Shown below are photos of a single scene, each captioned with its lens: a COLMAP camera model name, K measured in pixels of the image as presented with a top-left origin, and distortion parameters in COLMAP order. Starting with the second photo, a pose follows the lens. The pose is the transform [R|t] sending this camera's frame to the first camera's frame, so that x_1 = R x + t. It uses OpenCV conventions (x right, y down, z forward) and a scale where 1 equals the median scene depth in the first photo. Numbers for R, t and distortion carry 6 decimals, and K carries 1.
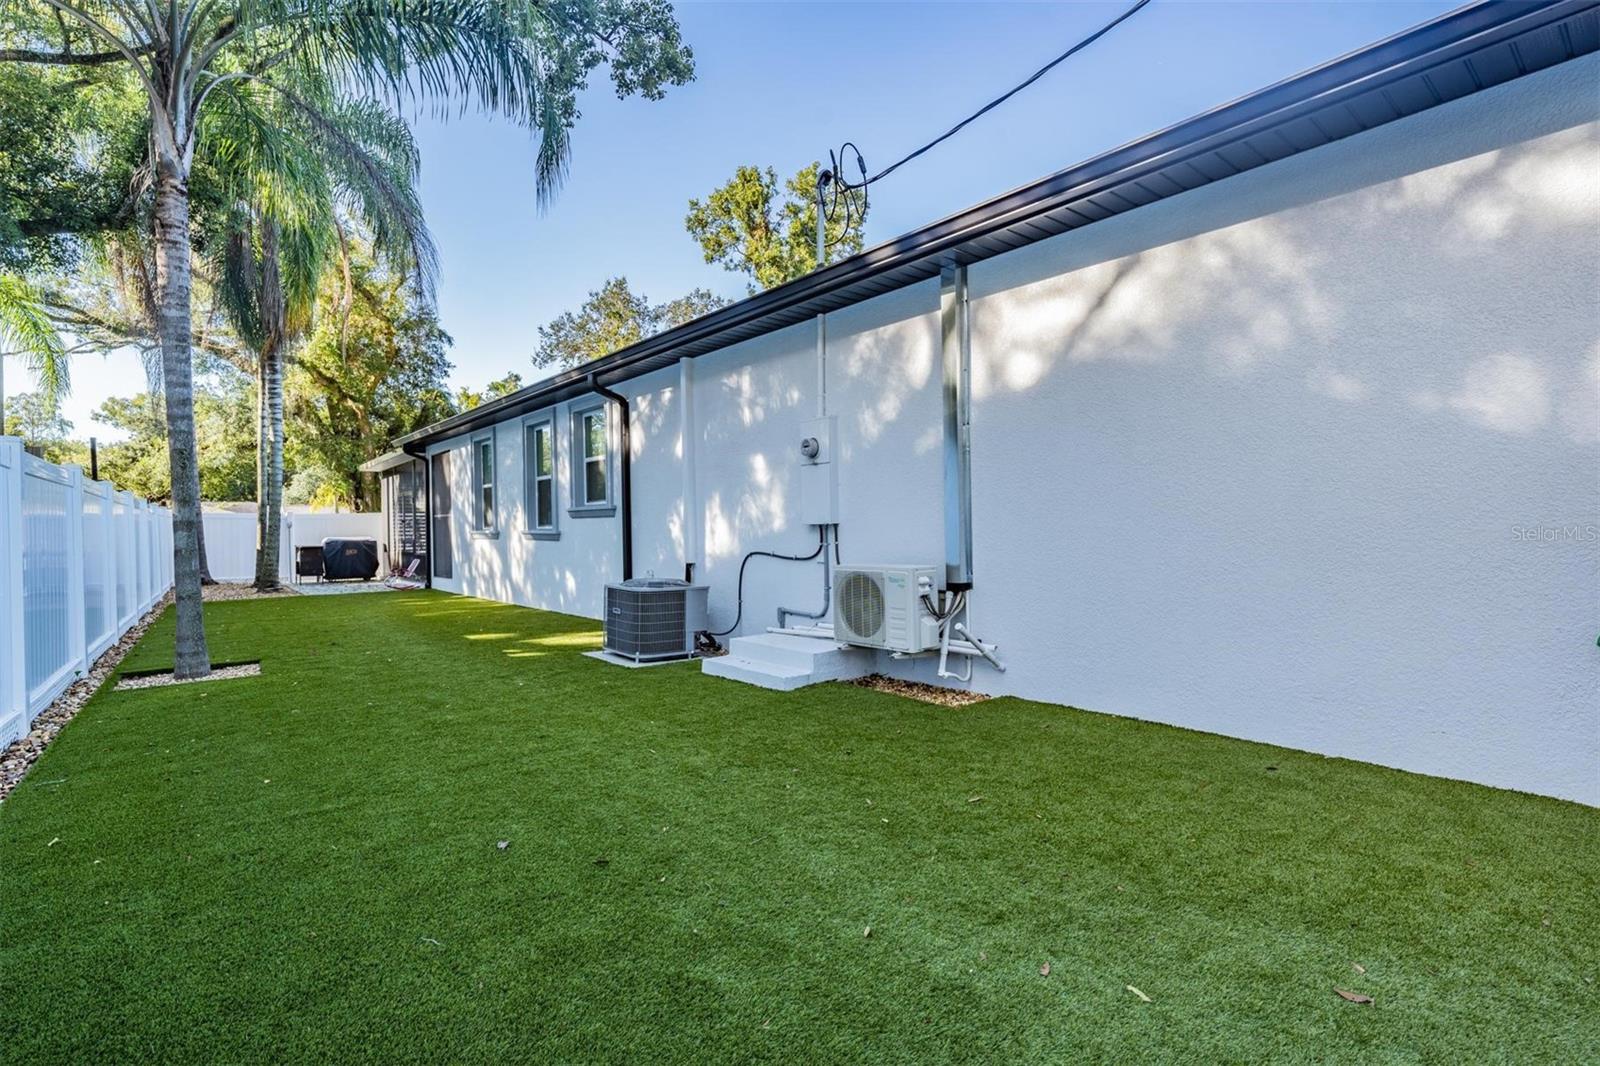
lens RADIAL K [[767.1, 0, 801.3], [0, 767.1, 533.2], [0, 0, 1]] dist [0.003945, 0.000403]
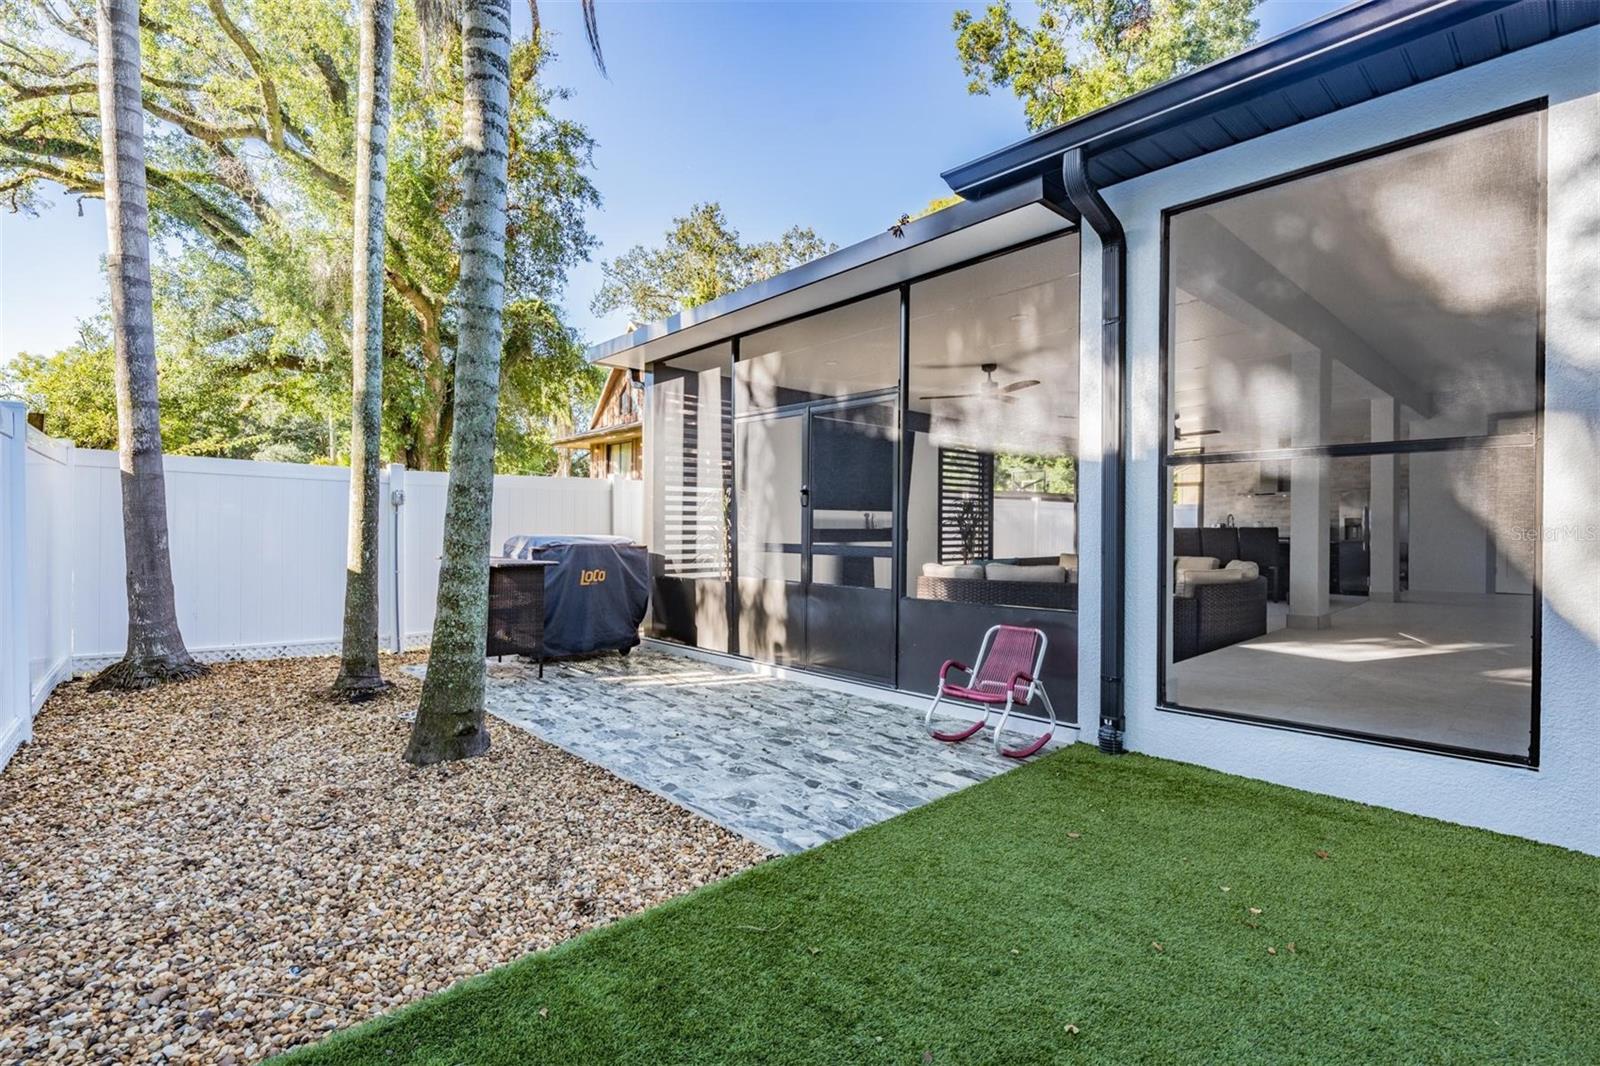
lens RADIAL K [[767.1, 0, 798.8], [0, 767.1, 532.8], [0, 0, 1]] dist [0.003945, 0.000403]
pose [[0.998425, 0.021391, 0.051864, -0.288820], [-0.021151, 0.999763, -0.005162, 0.002298], [-0.051962, 0.004056, 0.998641, 0.362719]]
